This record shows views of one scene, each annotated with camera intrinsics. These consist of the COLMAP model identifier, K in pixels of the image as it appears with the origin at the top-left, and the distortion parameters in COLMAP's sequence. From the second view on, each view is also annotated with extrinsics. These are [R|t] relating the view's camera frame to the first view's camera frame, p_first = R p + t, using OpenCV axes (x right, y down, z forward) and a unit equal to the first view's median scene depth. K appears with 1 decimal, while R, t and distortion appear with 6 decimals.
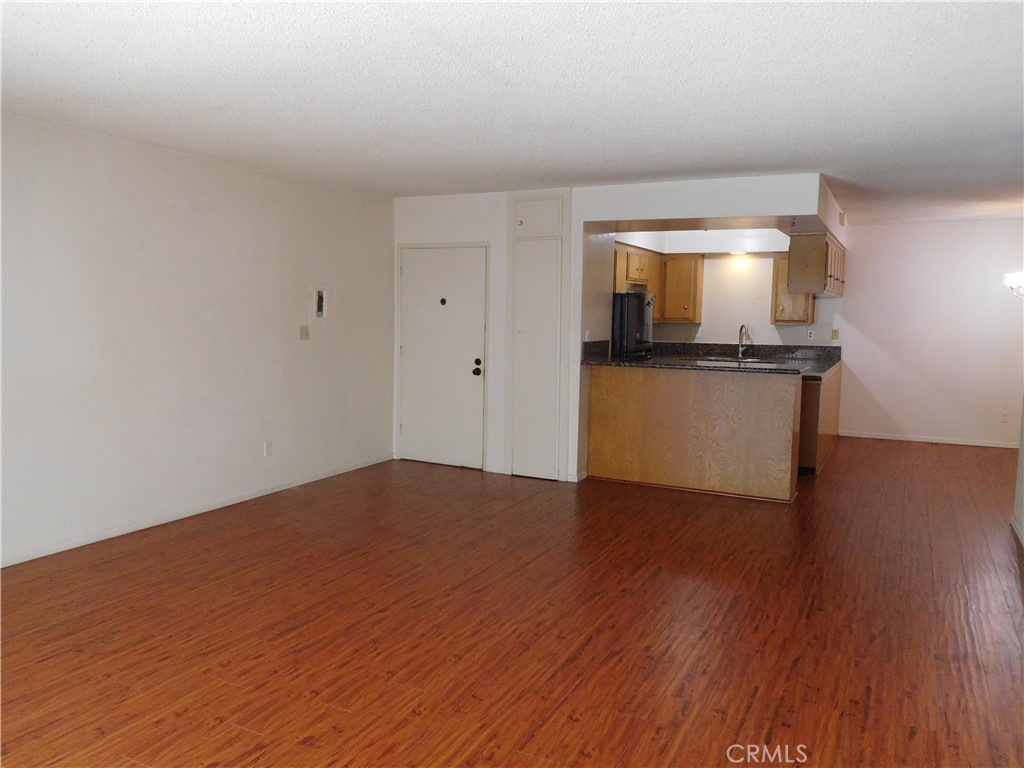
lens RADIAL K [[768.8, 0, 513.4], [0, 768.8, 390.2], [0, 0, 1]] dist [-0.002738, -0.001638]
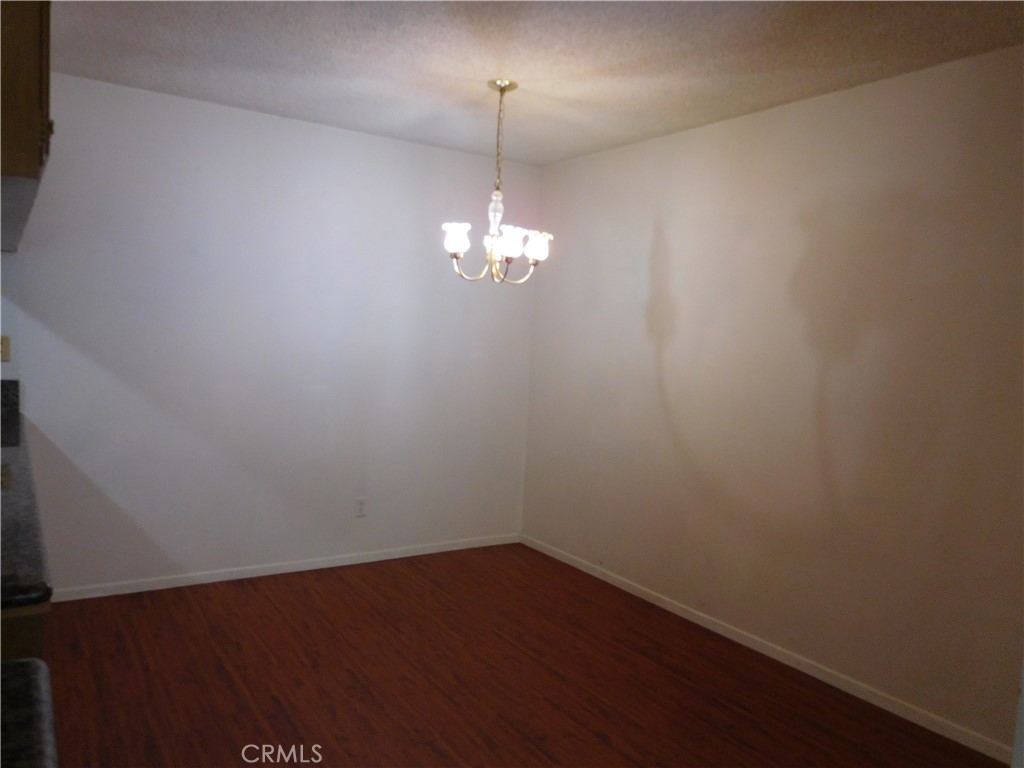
lens RADIAL K [[768.8, 0, 513.4], [0, 768.8, 390.2], [0, 0, 1]] dist [-0.002738, -0.001638]
pose [[0.494583, -0.048081, 0.867799, 0.212129], [0.042306, 0.998617, 0.031218, -0.052891], [-0.868100, 0.021273, 0.495933, 0.585115]]
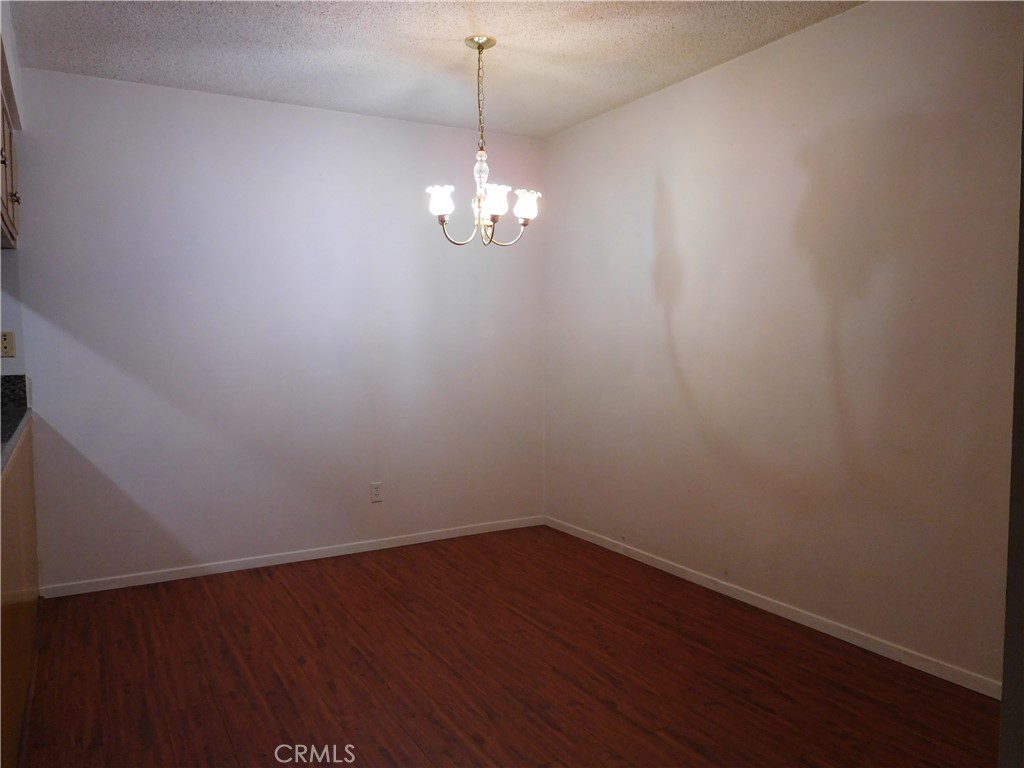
lens RADIAL K [[768.8, 0, 513.4], [0, 768.8, 390.2], [0, 0, 1]] dist [-0.002738, -0.001638]
pose [[0.547731, -0.069065, 0.833799, 0.233542], [0.098294, 0.994997, 0.017847, -0.031667], [-0.830861, 0.072182, 0.551779, 0.570688]]
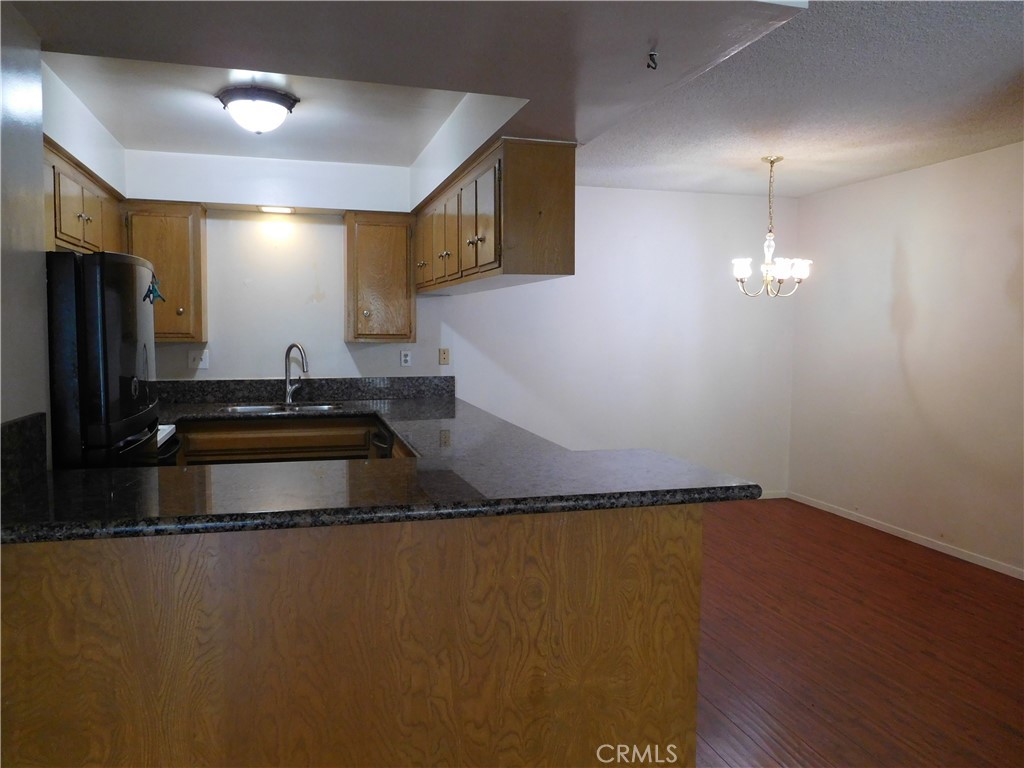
lens RADIAL K [[768.8, 0, 513.4], [0, 768.8, 390.2], [0, 0, 1]] dist [-0.002738, -0.001638]
pose [[0.733746, -0.061489, 0.676636, 0.045451], [0.072849, 0.997275, 0.011630, -0.048614], [-0.675507, 0.040759, 0.736226, 0.510179]]
